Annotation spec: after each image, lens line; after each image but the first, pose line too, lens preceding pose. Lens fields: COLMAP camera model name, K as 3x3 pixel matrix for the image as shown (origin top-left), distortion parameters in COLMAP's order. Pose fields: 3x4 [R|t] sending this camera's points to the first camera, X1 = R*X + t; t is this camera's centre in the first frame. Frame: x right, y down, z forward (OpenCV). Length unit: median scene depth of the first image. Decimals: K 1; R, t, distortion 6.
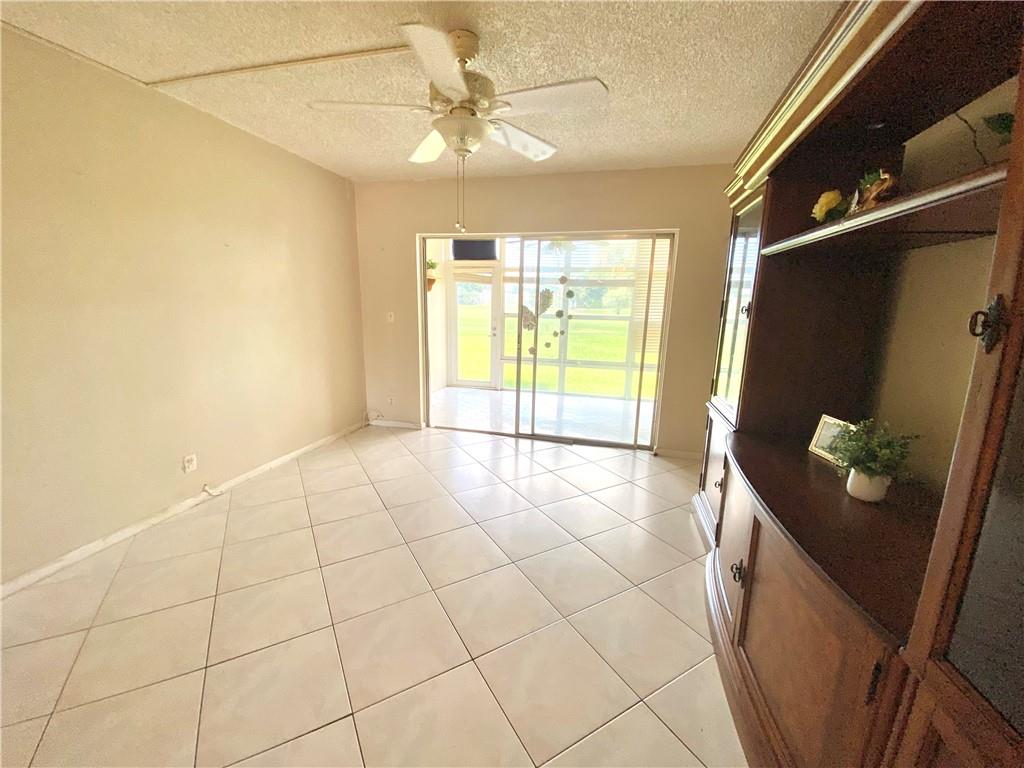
lens RADIAL K [[413.0, 0, 504.8], [0, 413.0, 397.5], [0, 0, 1]] dist [0.006401, -0.013747]
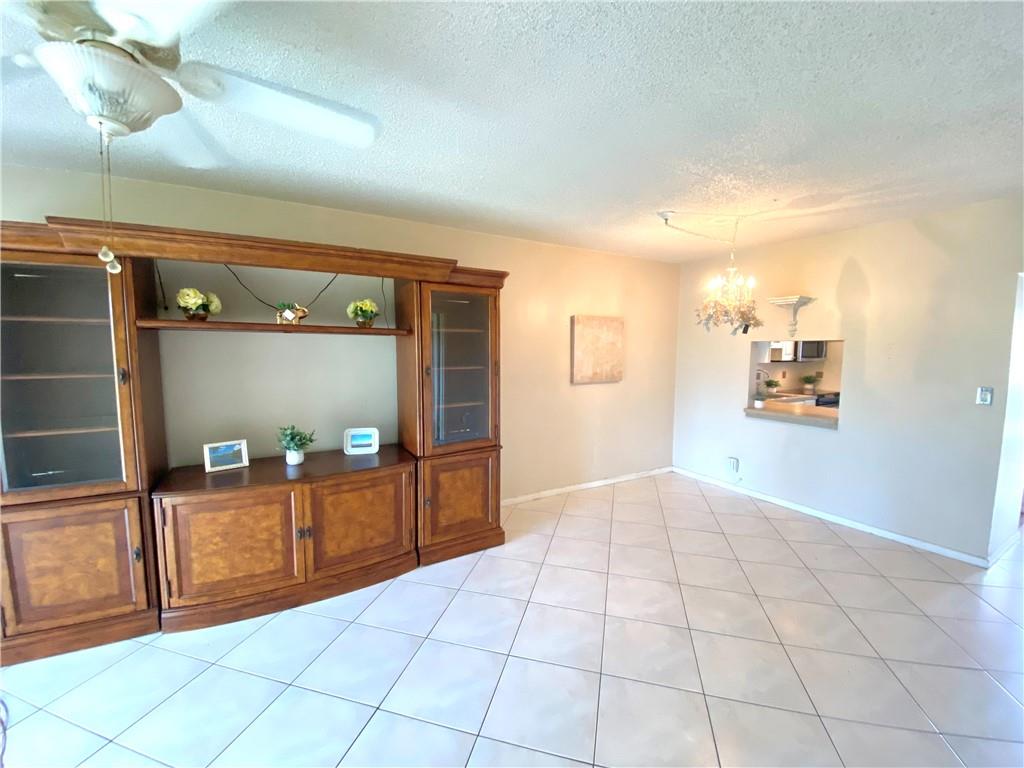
lens RADIAL K [[412.7, 0, 507.6], [0, 412.7, 382.6], [0, 0, 1]] dist [0.006713, -0.014350]
pose [[-0.710806, -0.079091, 0.698927, -0.401956], [0.140922, 0.957499, 0.251668, -0.159467], [-0.689126, 0.277381, -0.669451, 0.516708]]
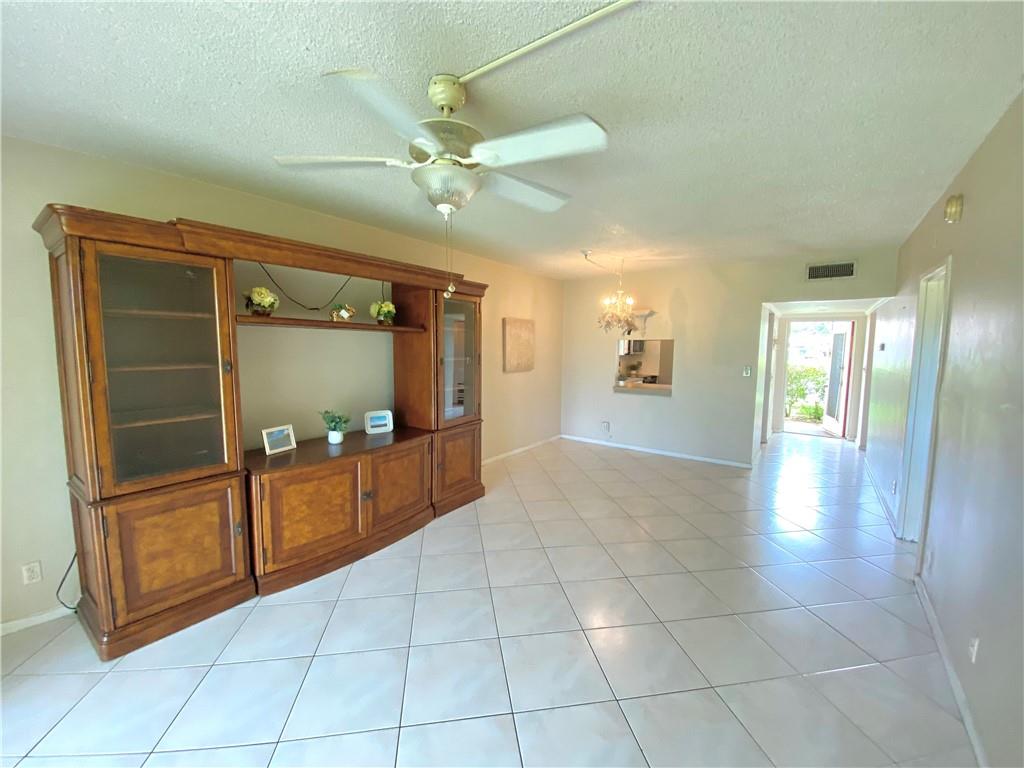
lens RADIAL K [[413.0, 0, 509.2], [0, 413.0, 381.5], [0, 0, 1]] dist [0.006401, -0.013747]
pose [[-0.937300, -0.060378, 0.343253, -0.260594], [0.049243, 0.952057, 0.301931, -0.237271], [-0.345026, 0.299903, -0.889390, 0.874928]]
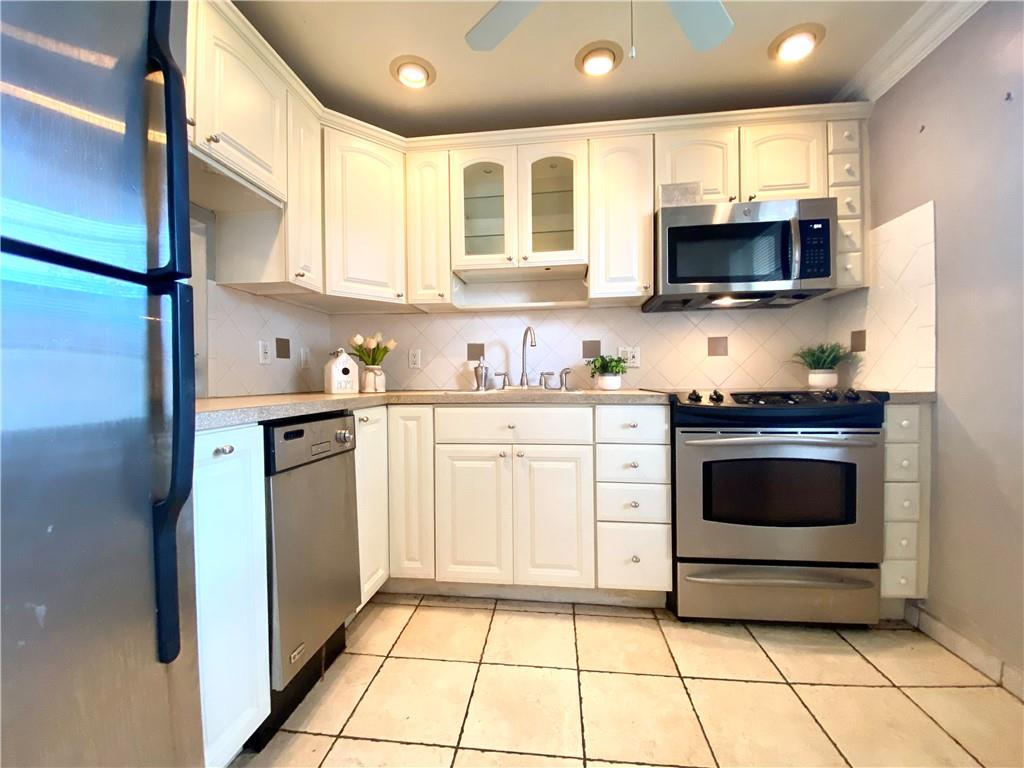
lens RADIAL K [[413.0, 0, 509.1], [0, 413.0, 384.8], [0, 0, 1]] dist [0.006401, -0.013747]
pose [[-0.158924, -0.037314, 0.986585, -0.559818], [0.228142, 0.970852, 0.073469, 0.283309], [-0.960570, 0.236758, -0.145779, -0.845985]]
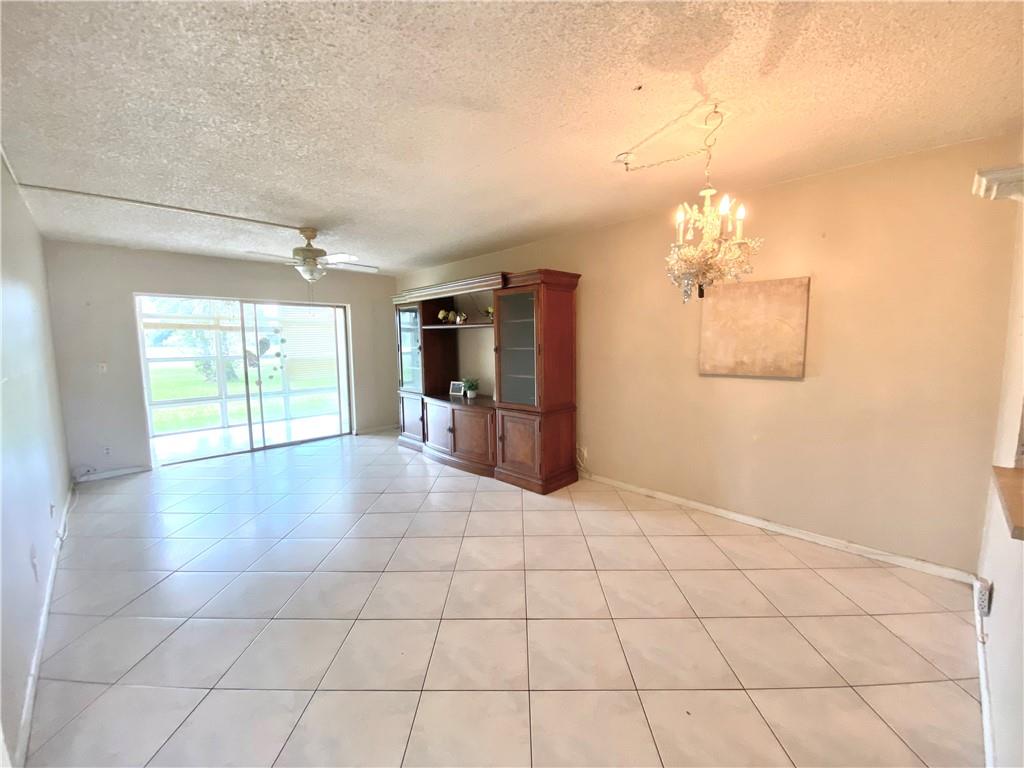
lens RADIAL K [[412.7, 0, 514.9], [0, 412.7, 384.0], [0, 0, 1]] dist [0.006713, -0.014350]
pose [[0.494954, -0.116332, 0.861096, -0.686490], [0.214352, 0.976717, 0.008743, 0.058982], [-0.842065, 0.180251, 0.508366, -0.387358]]
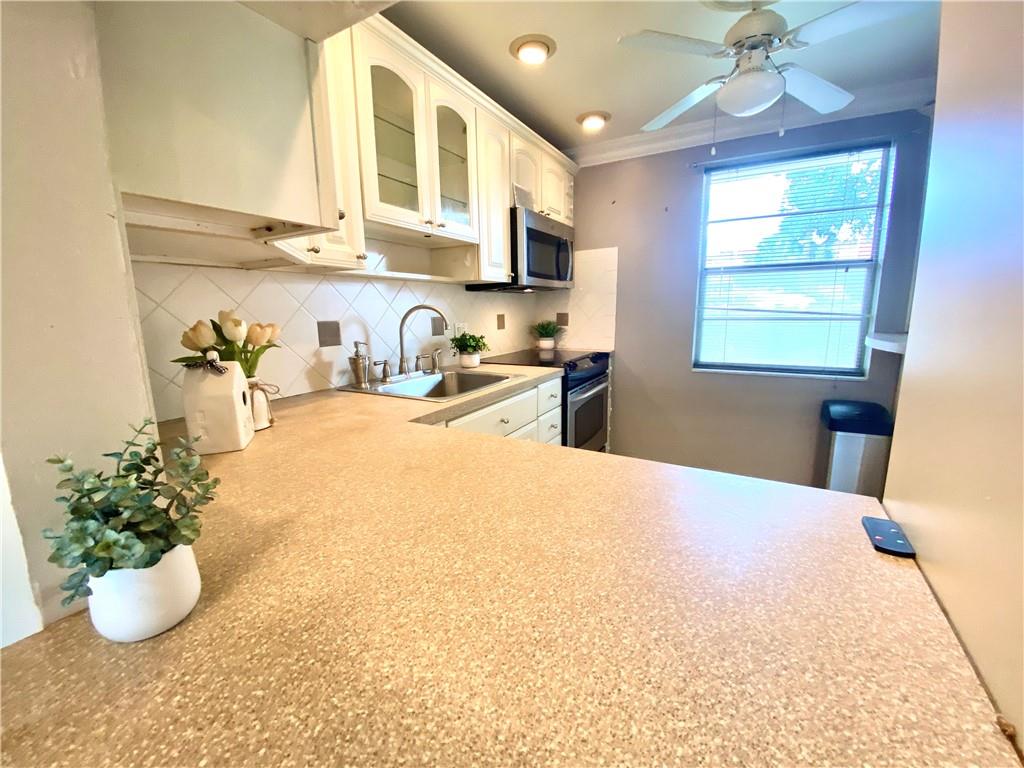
lens RADIAL K [[413.0, 0, 509.5], [0, 413.0, 388.7], [0, 0, 1]] dist [0.006401, -0.013747]
pose [[-0.972141, -0.052152, 0.228523, -0.240647], [0.046429, 0.912775, 0.405816, 0.160451], [-0.229754, 0.405121, -0.884924, -0.549479]]
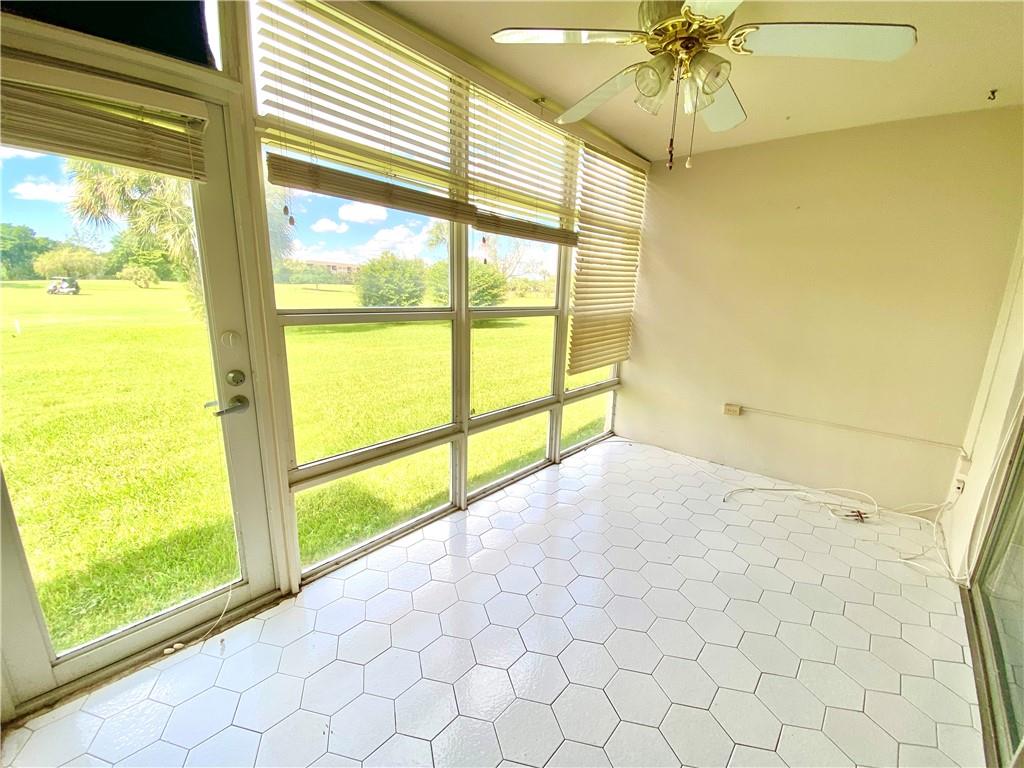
lens RADIAL K [[413.0, 0, 517.9], [0, 413.0, 386.7], [0, 0, 1]] dist [0.006401, -0.013747]
pose [[0.442698, -0.211132, 0.871460, -0.269231], [0.178515, 0.973181, 0.145092, -0.275507], [-0.878721, 0.091336, 0.468515, 1.228789]]
